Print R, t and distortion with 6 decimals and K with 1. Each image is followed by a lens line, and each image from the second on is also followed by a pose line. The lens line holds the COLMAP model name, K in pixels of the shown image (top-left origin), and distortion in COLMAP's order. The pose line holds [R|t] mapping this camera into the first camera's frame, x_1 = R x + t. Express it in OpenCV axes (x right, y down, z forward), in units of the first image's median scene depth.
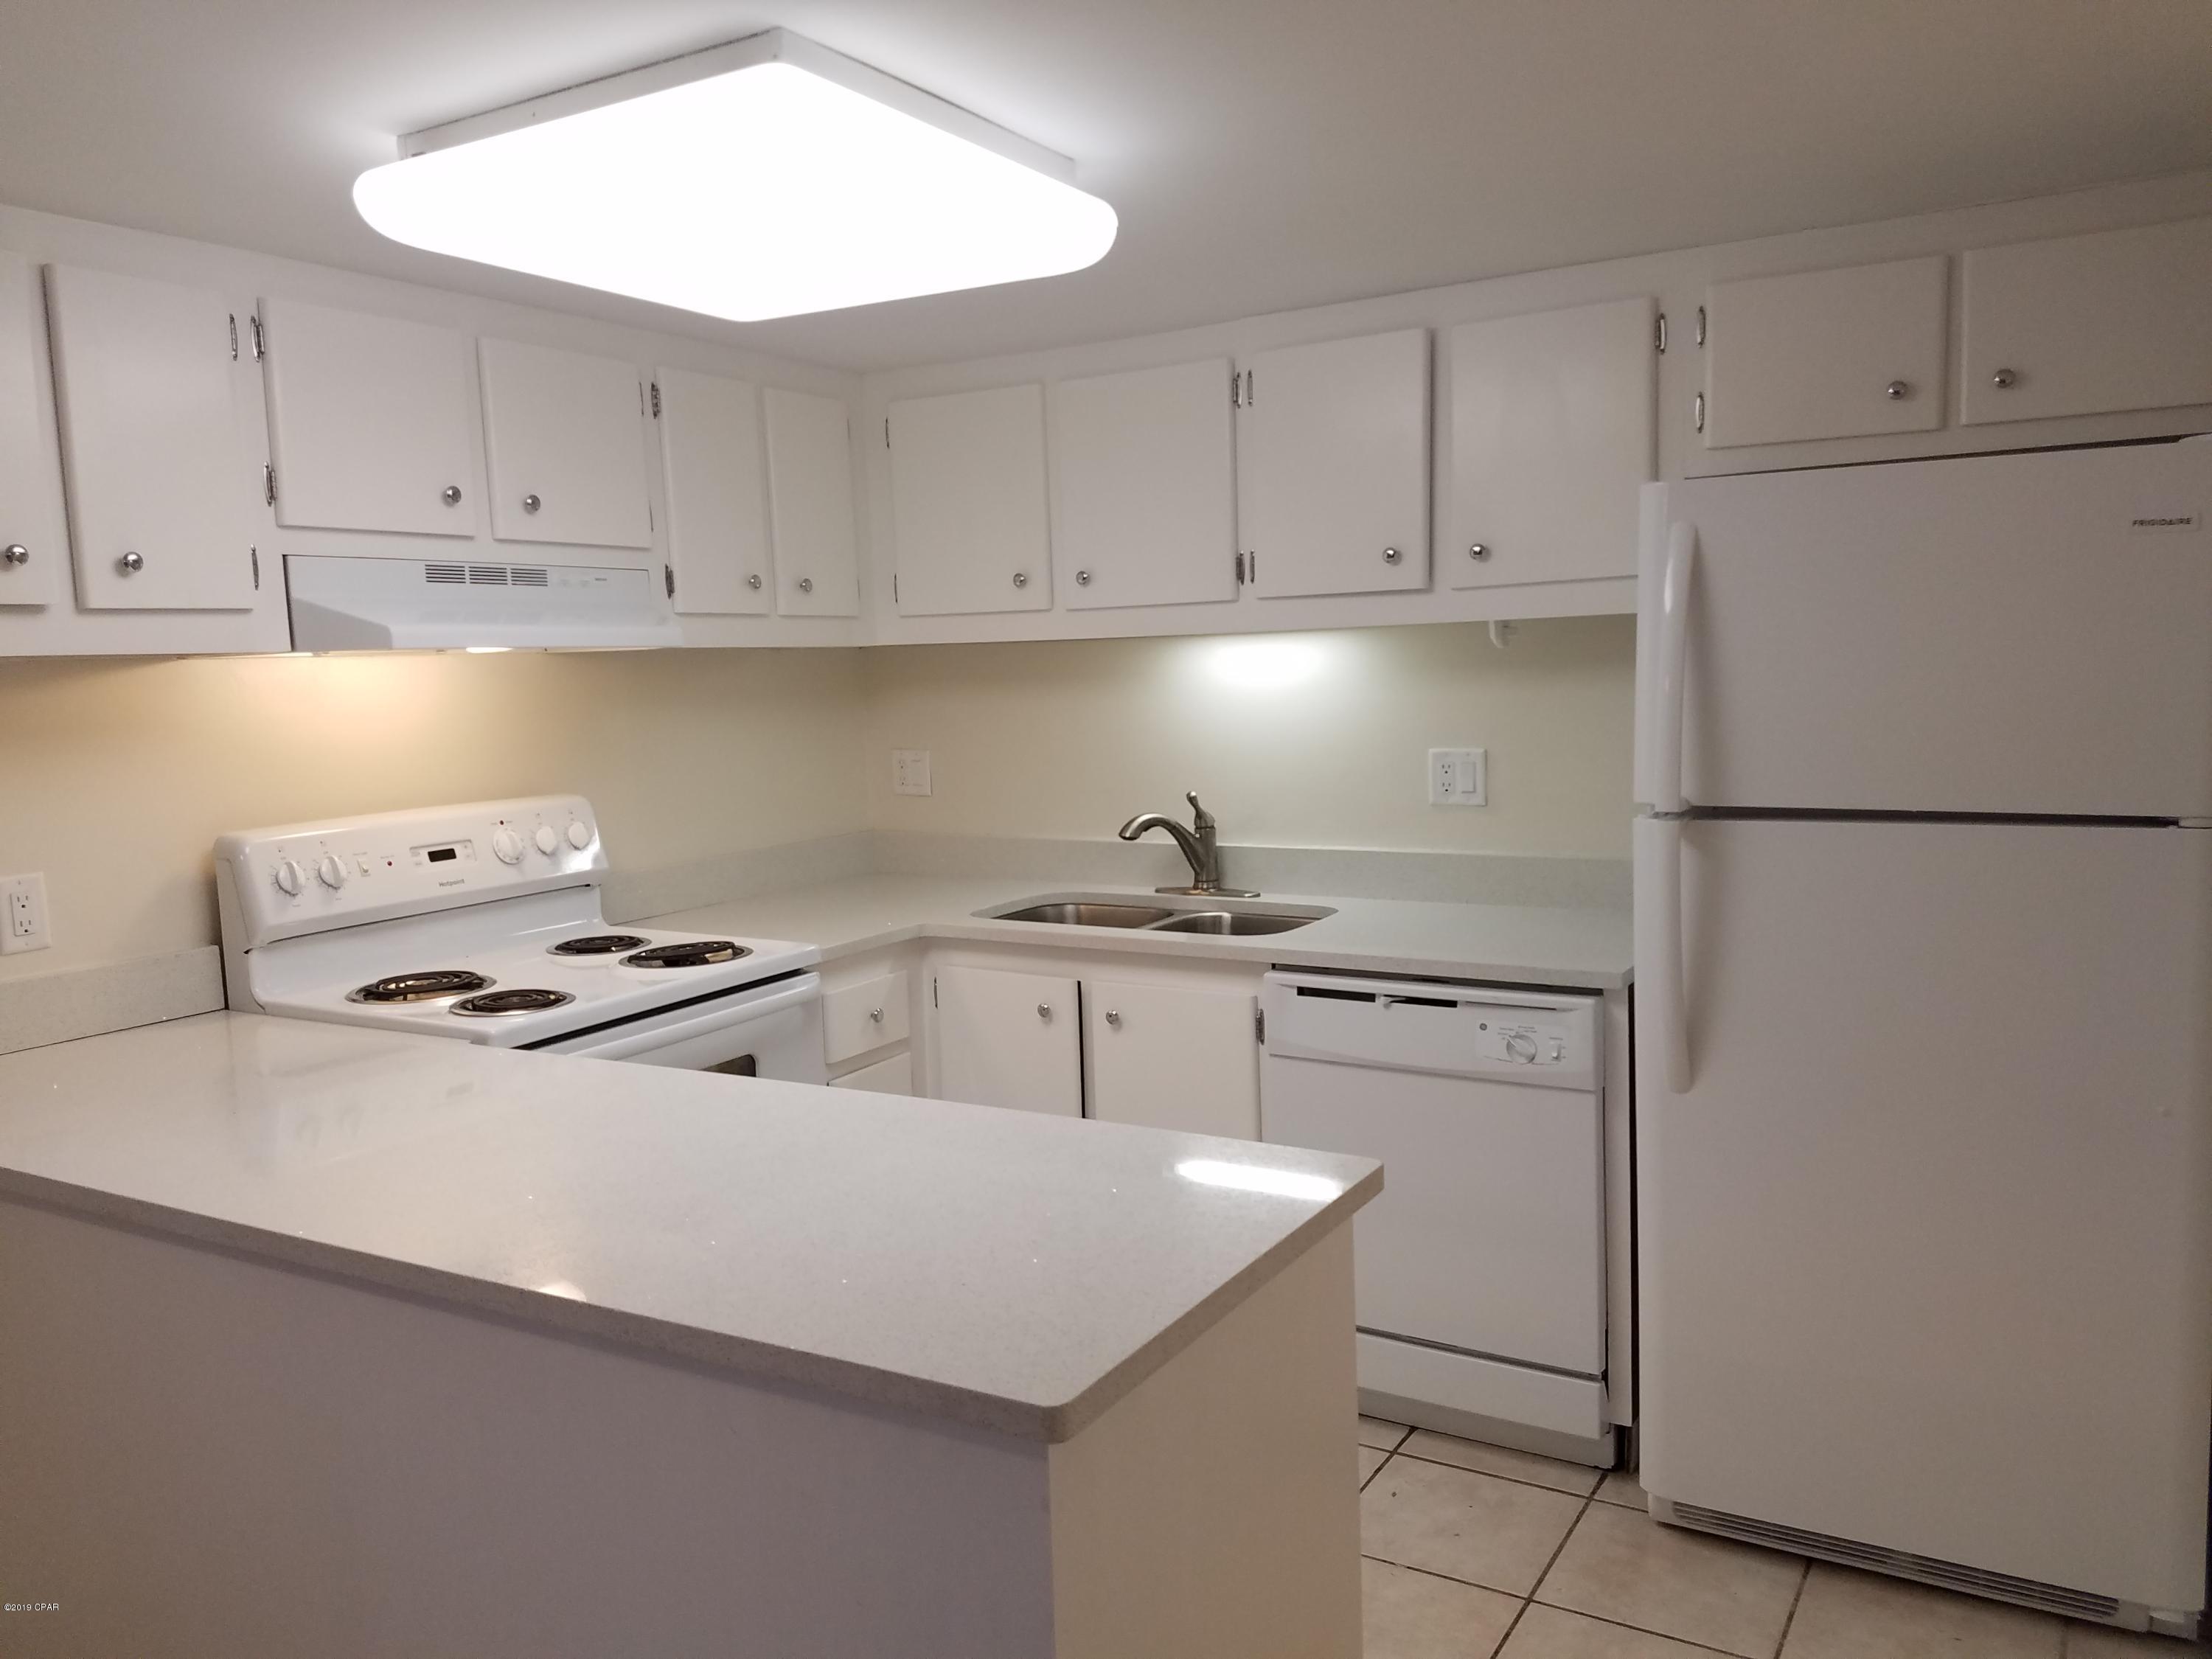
lens RADIAL K [[1679.7, 0, 1106.0], [0, 1679.7, 829.5], [0, 0, 1]] dist [0.210122, -0.215610]
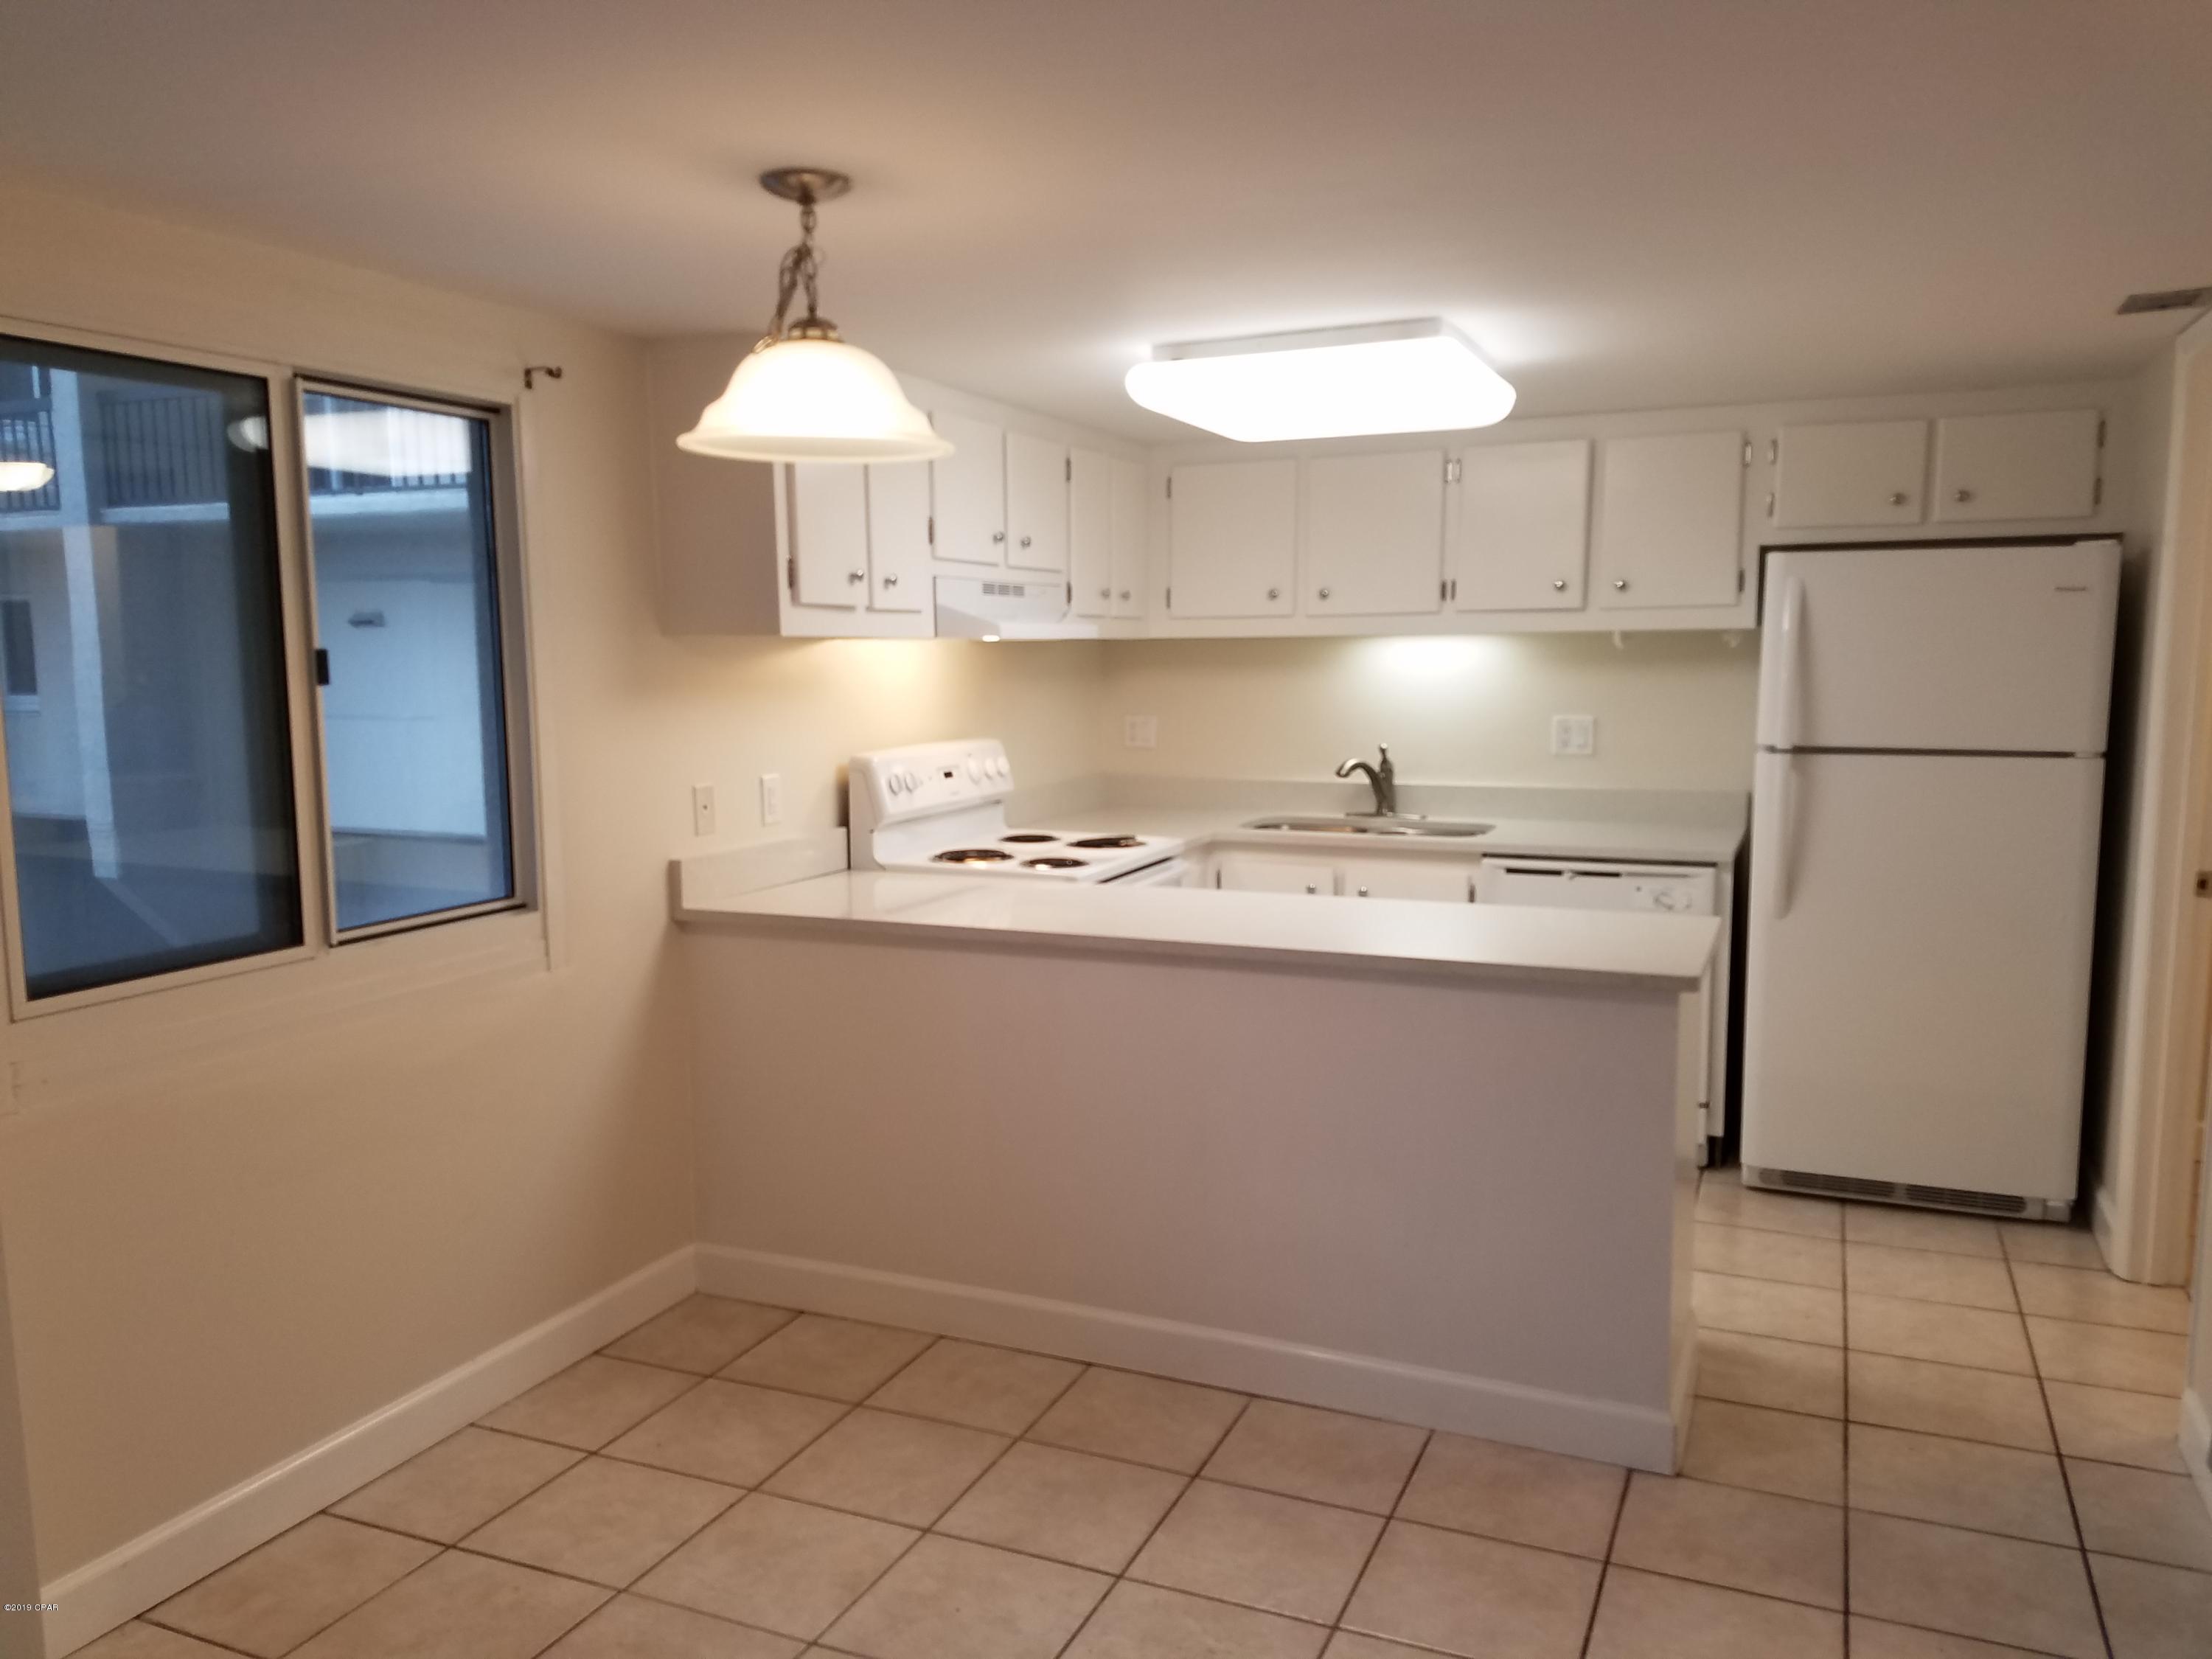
lens RADIAL K [[1679.7, 0, 1106.0], [0, 1679.7, 829.5], [0, 0, 1]] dist [0.210122, -0.215610]
pose [[0.990646, 0.010339, 0.136063, -0.460066], [-0.011003, 0.999931, 0.004129, 0.056689], [-0.136011, -0.005587, 0.990692, -0.481902]]
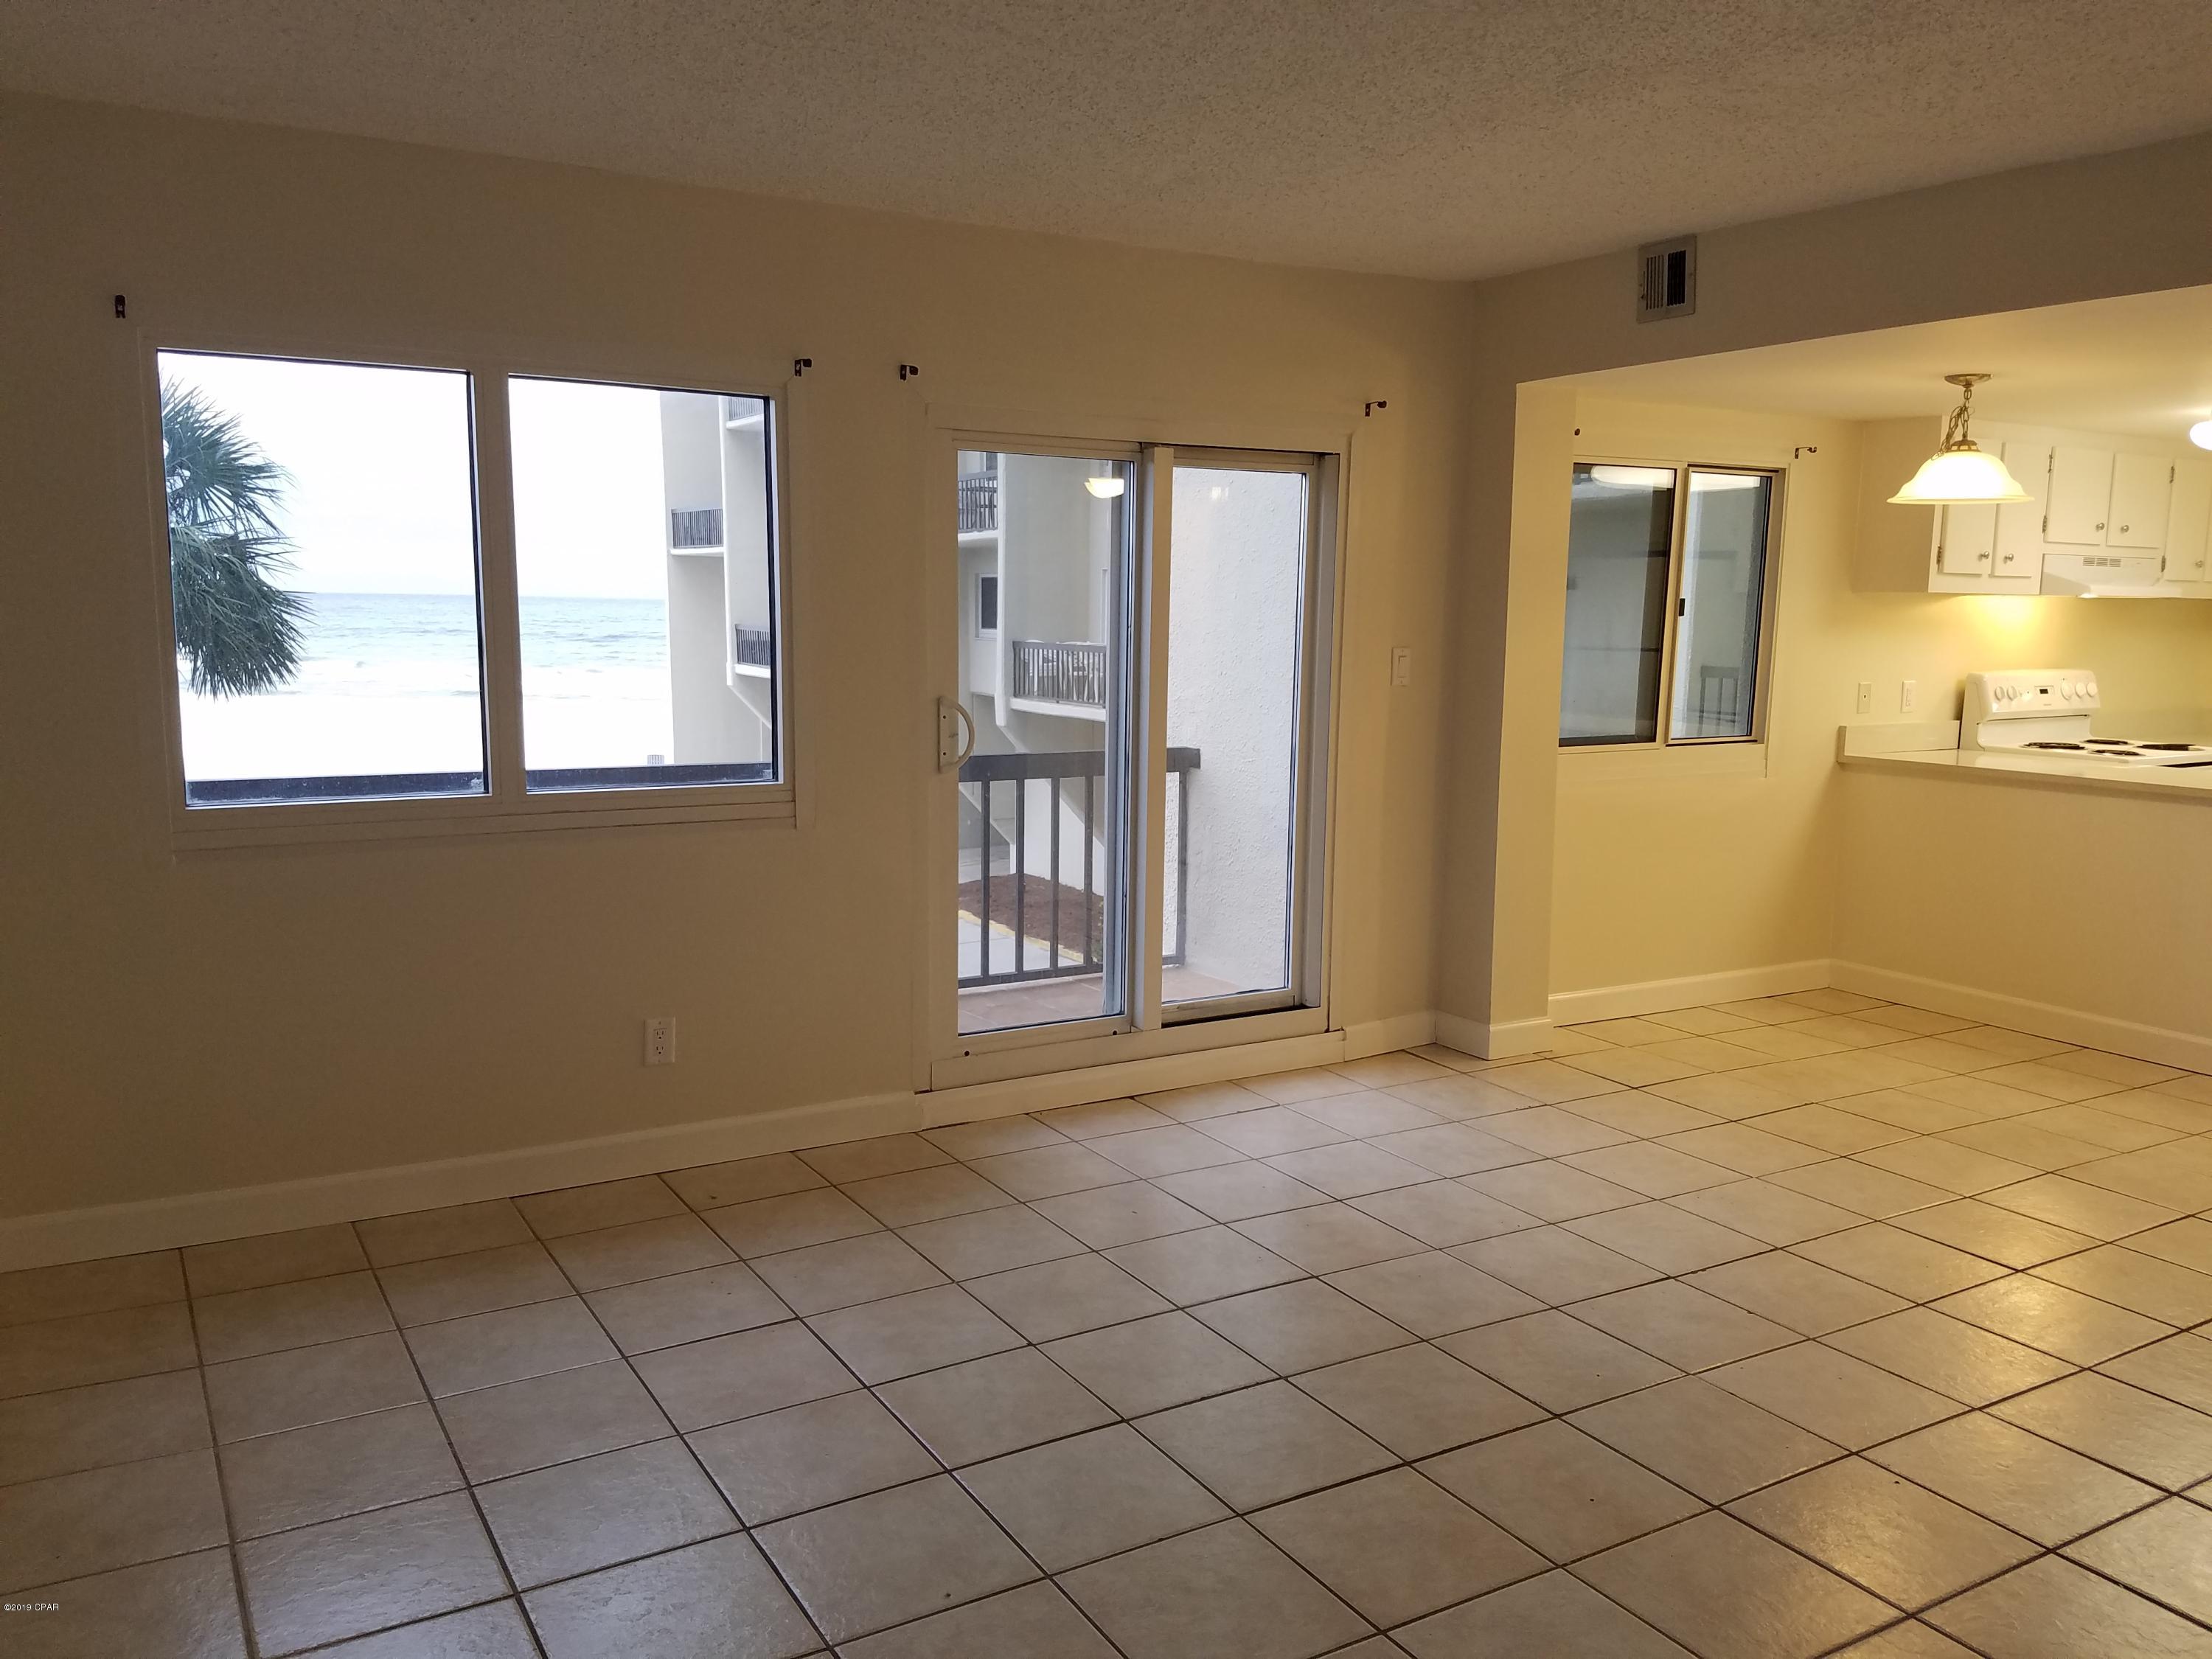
lens RADIAL K [[1705.3, 0, 1069.2], [0, 1705.3, 839.2], [0, 0, 1]] dist [0.109246, -0.170111]
pose [[0.872182, 0.113142, -0.475917, -0.405360], [-0.091572, 0.993449, 0.068359, 0.164501], [0.480534, -0.016040, 0.876829, -1.501878]]
